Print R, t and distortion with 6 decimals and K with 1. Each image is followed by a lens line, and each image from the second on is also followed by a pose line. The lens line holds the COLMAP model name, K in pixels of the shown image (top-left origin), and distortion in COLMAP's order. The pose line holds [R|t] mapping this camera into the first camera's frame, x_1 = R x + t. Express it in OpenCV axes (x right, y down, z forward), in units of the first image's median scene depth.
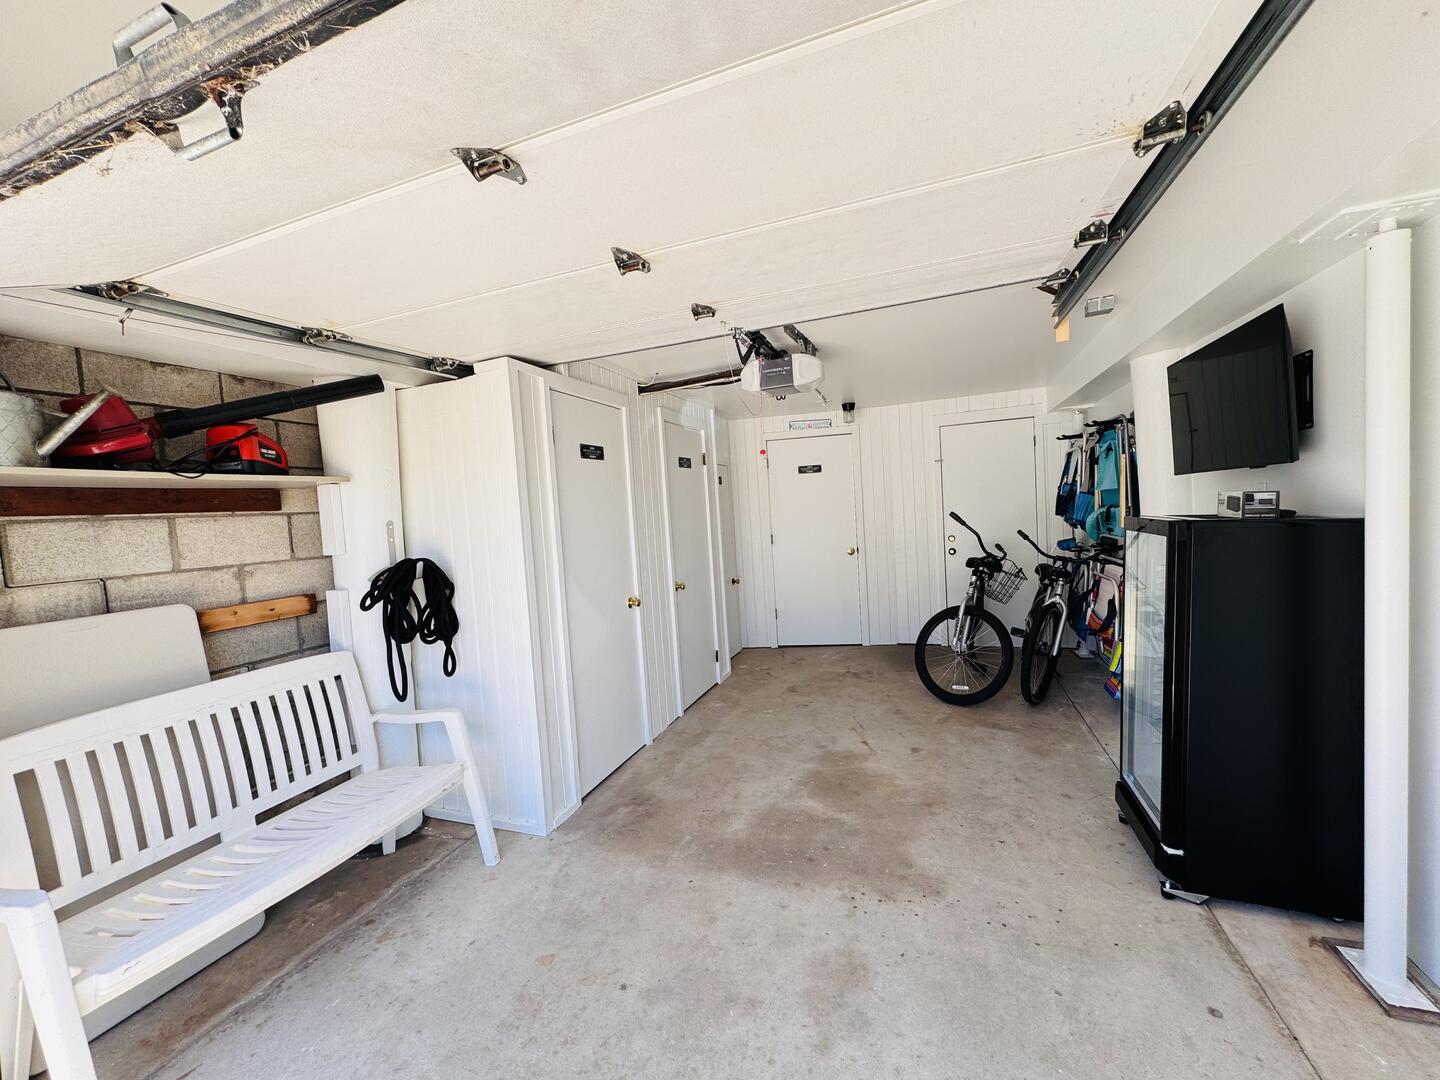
lens RADIAL K [[575.4, 0, 715.9], [0, 575.4, 541.5], [0, 0, 1]] dist [-0.001975, -0.000099]
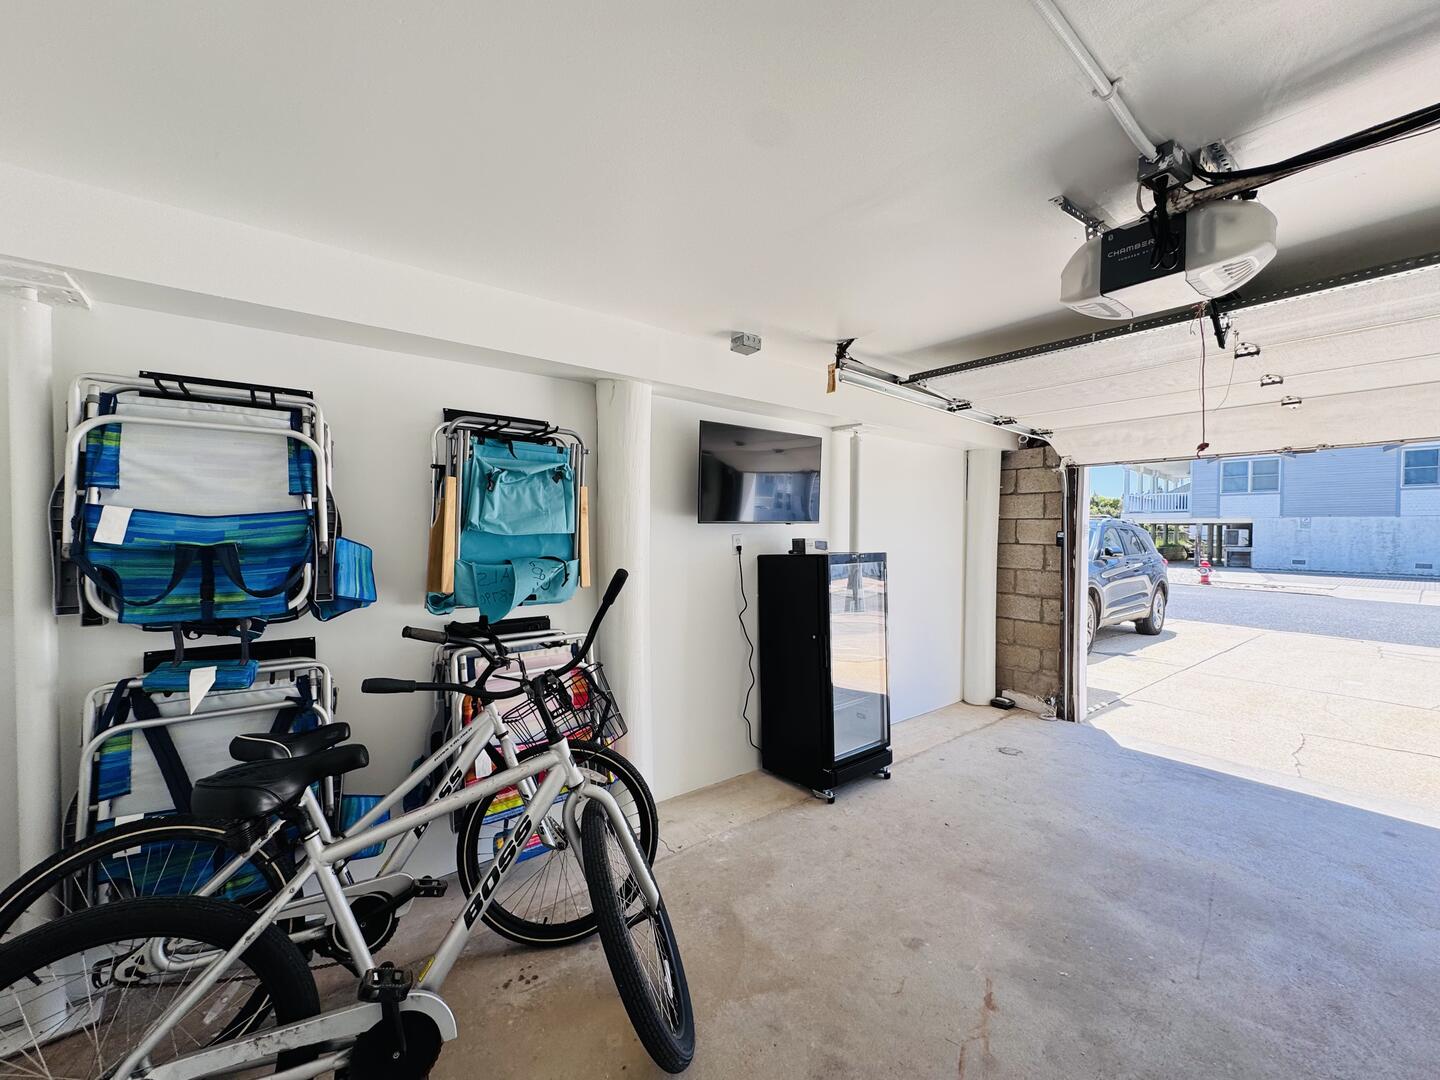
lens RADIAL K [[575.4, 0, 715.9], [0, 575.4, 541.5], [0, 0, 1]] dist [-0.001975, -0.000099]
pose [[-0.855228, 0.042106, 0.516538, 0.203842], [0.075271, 0.996217, 0.043417, -0.108209], [-0.512756, 0.076012, -0.855163, 1.669325]]
